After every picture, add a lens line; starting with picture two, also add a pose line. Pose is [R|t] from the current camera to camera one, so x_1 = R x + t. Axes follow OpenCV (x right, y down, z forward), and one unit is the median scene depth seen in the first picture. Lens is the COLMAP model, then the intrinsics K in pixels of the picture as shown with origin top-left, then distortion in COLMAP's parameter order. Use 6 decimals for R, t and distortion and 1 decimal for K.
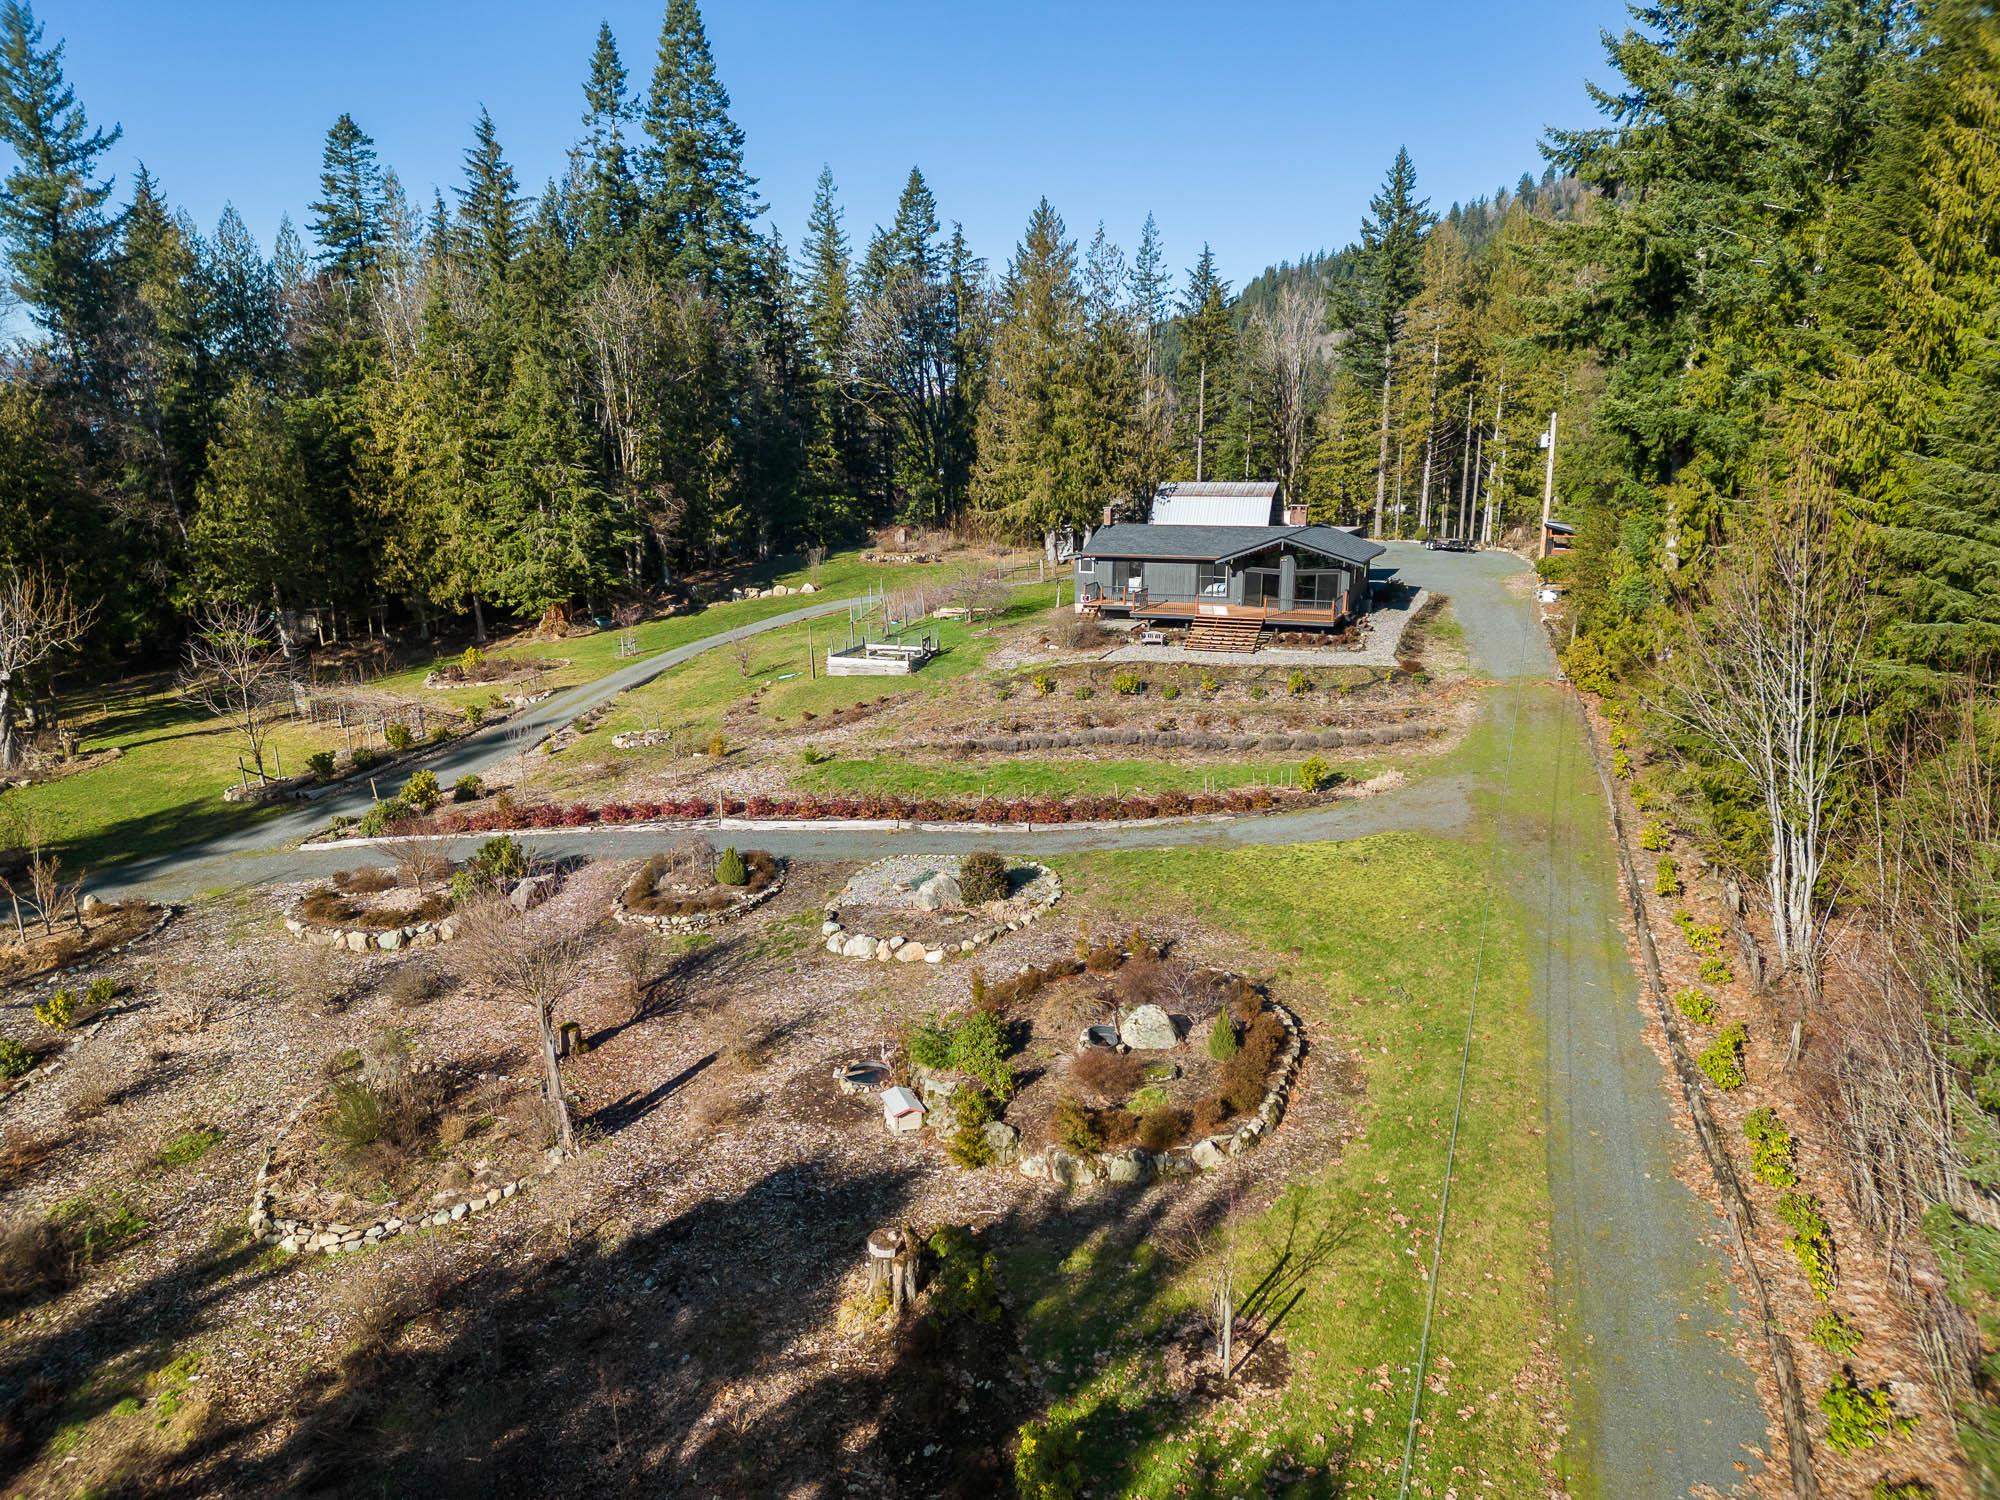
lens RADIAL K [[1385.3, 0, 1011.1], [0, 1385.3, 742.7], [0, 0, 1]] dist [0.090443, -0.100463]
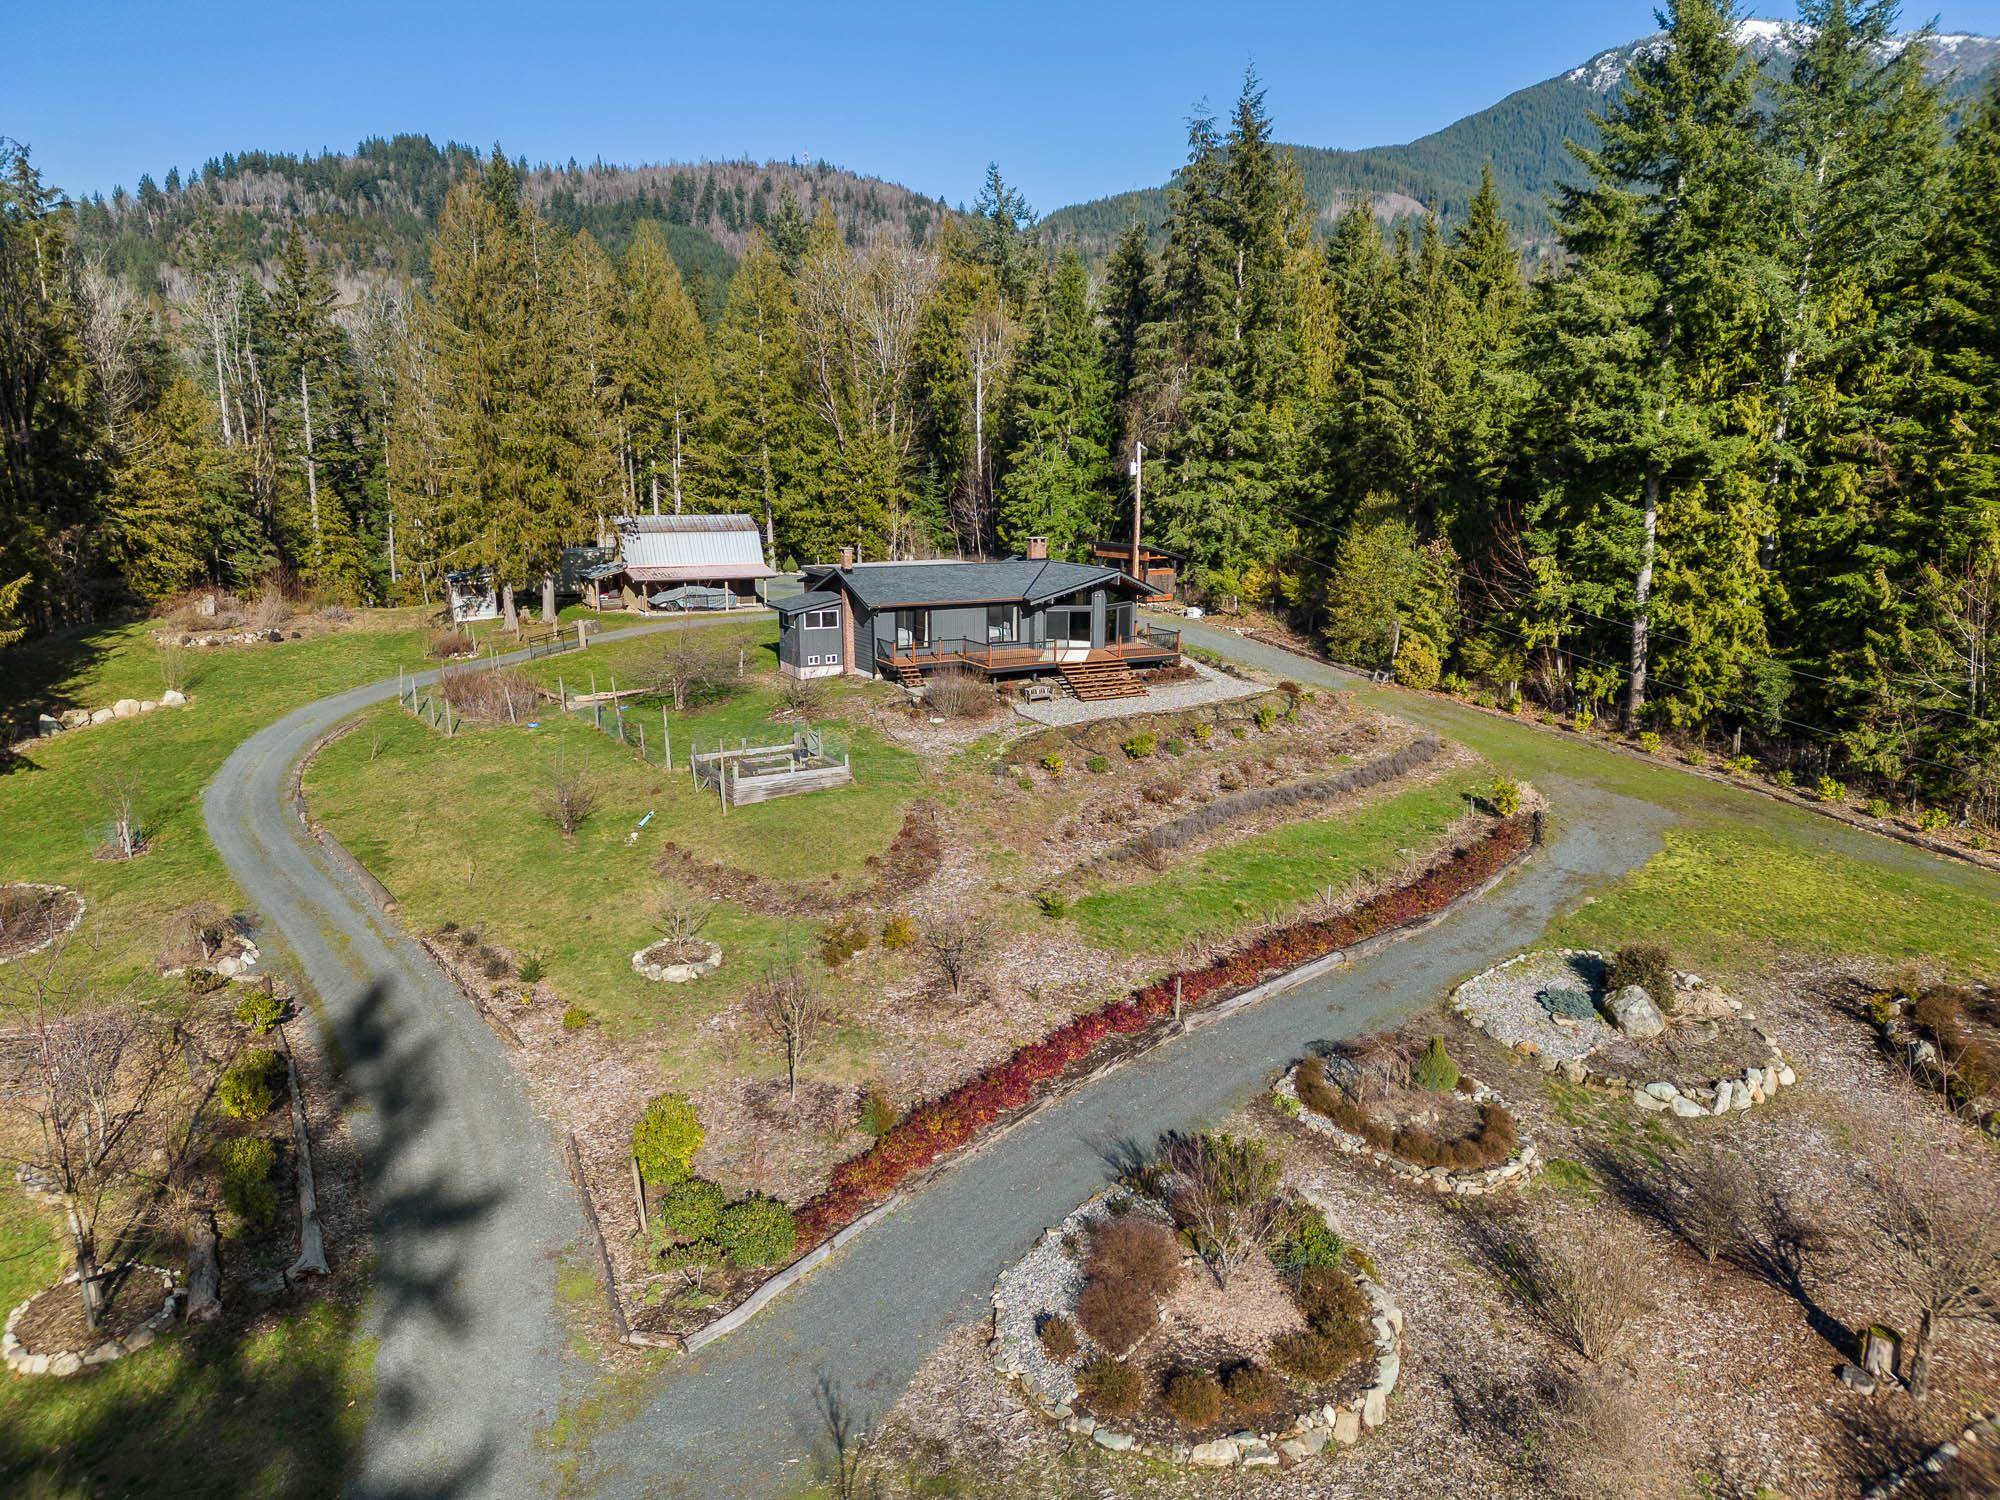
lens RADIAL K [[1385.3, 0, 1011.1], [0, 1385.3, 742.7], [0, 0, 1]] dist [0.090443, -0.100463]
pose [[0.638980, -0.150523, 0.754352, -0.553338], [0.164541, 0.984715, 0.057113, -0.096109], [-0.751419, 0.087628, 0.653981, 0.445412]]
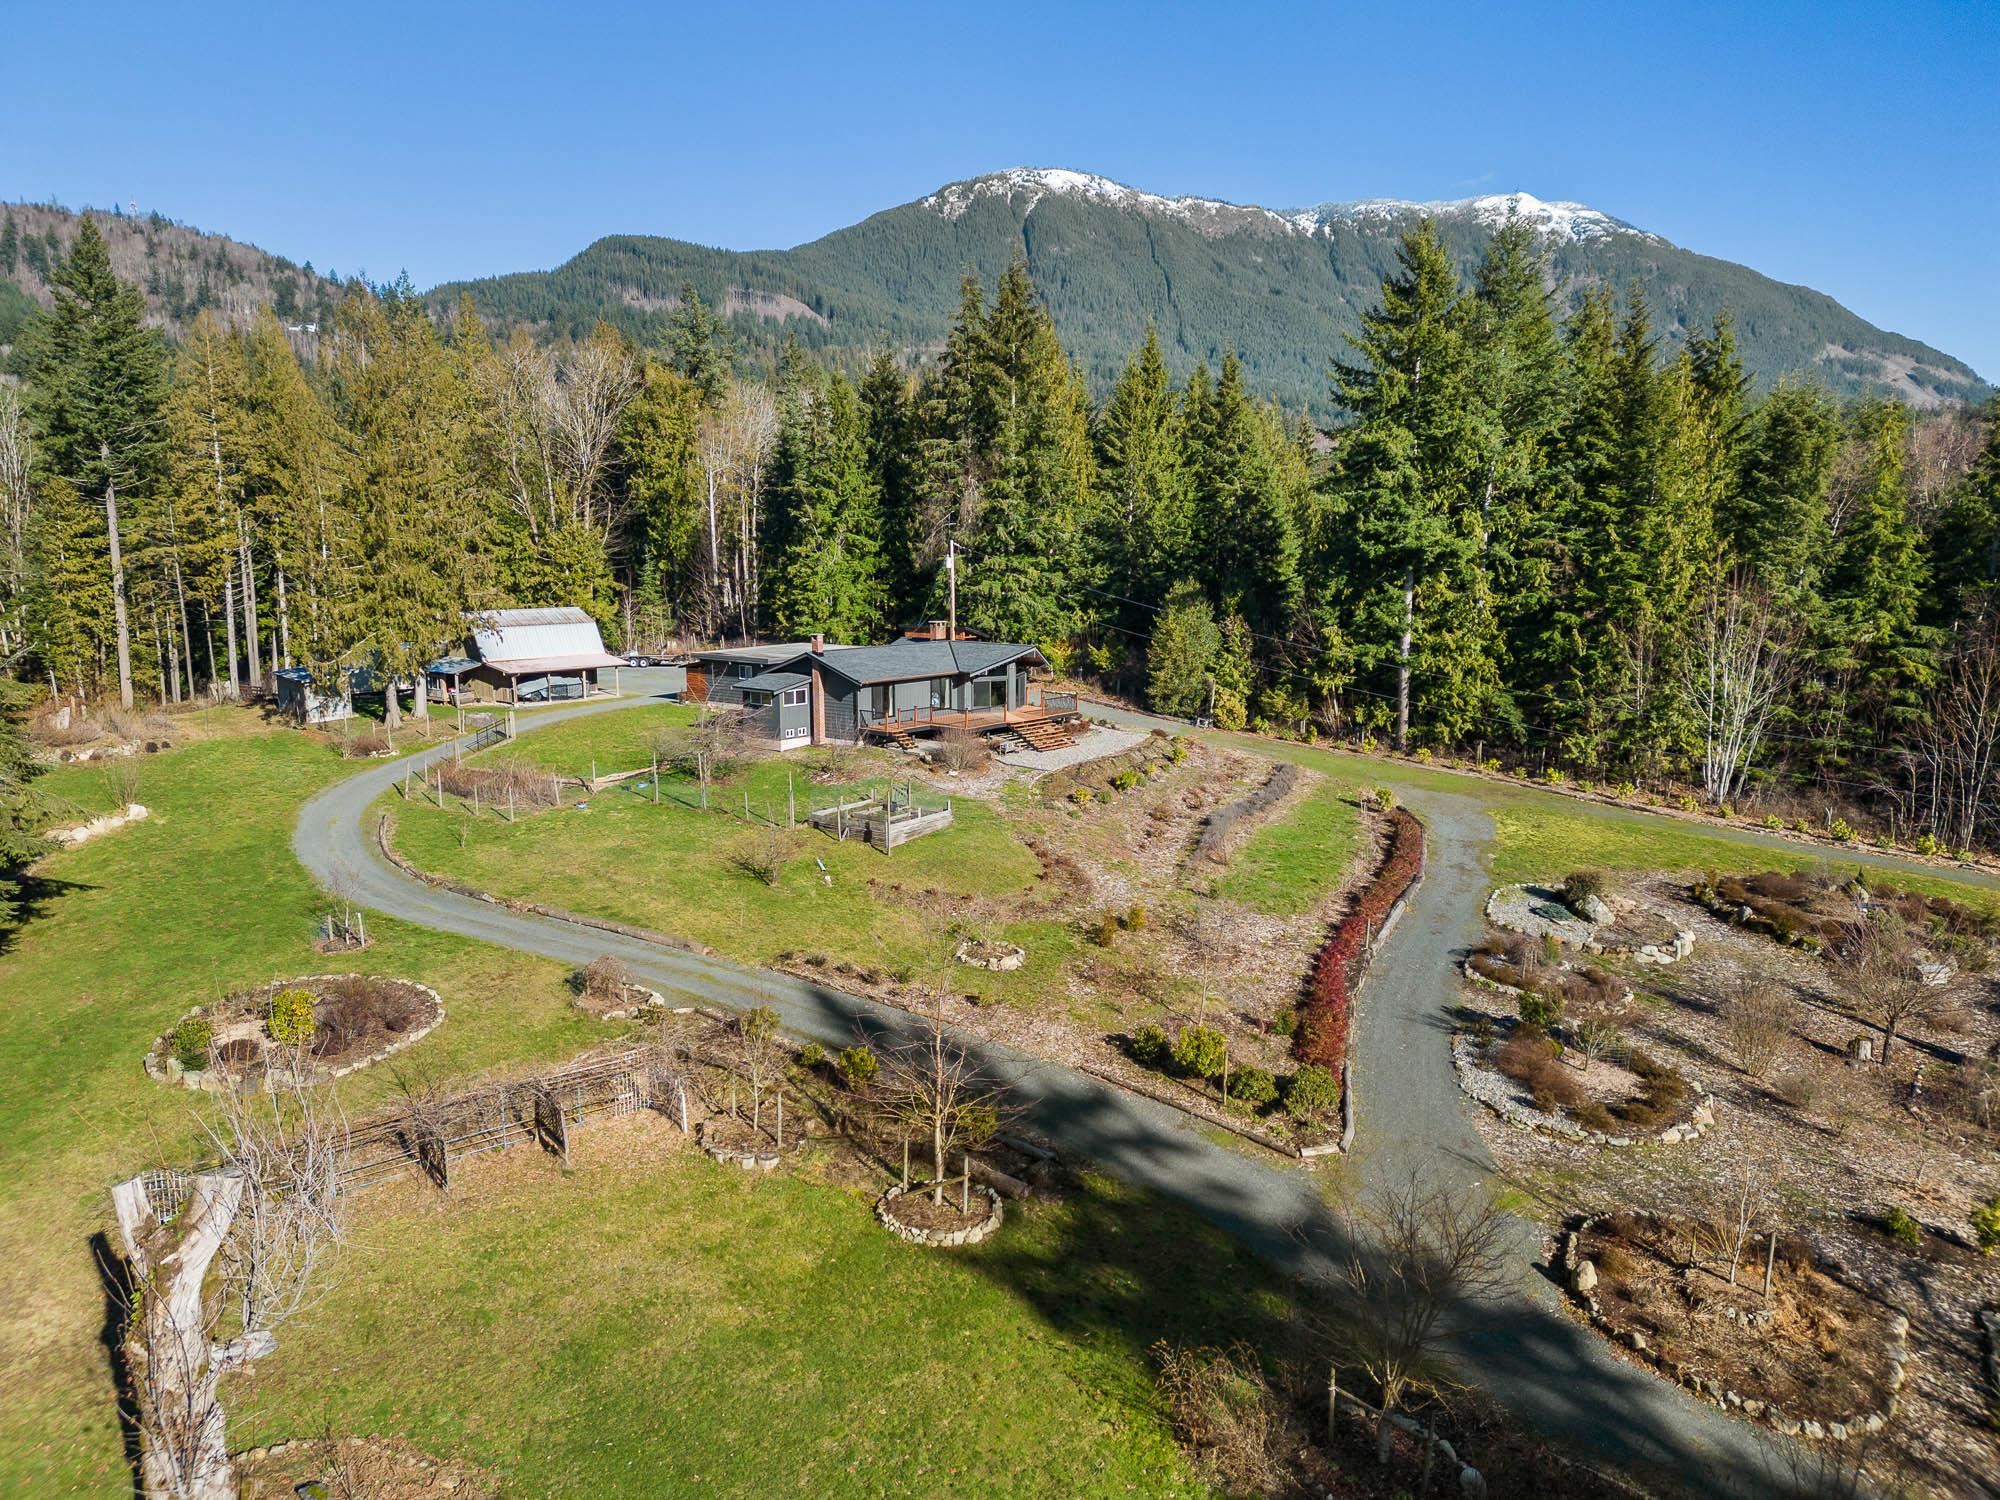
lens RADIAL K [[1375.2, 0, 1000.0], [0, 1375.2, 750.0], [0, 0, 1]] dist [0.075001, -0.065193]
pose [[0.289358, -0.140195, 0.946899, -0.867955], [0.209897, 0.974434, 0.080130, -0.156179], [-0.933925, 0.175565, 0.311386, 0.672164]]
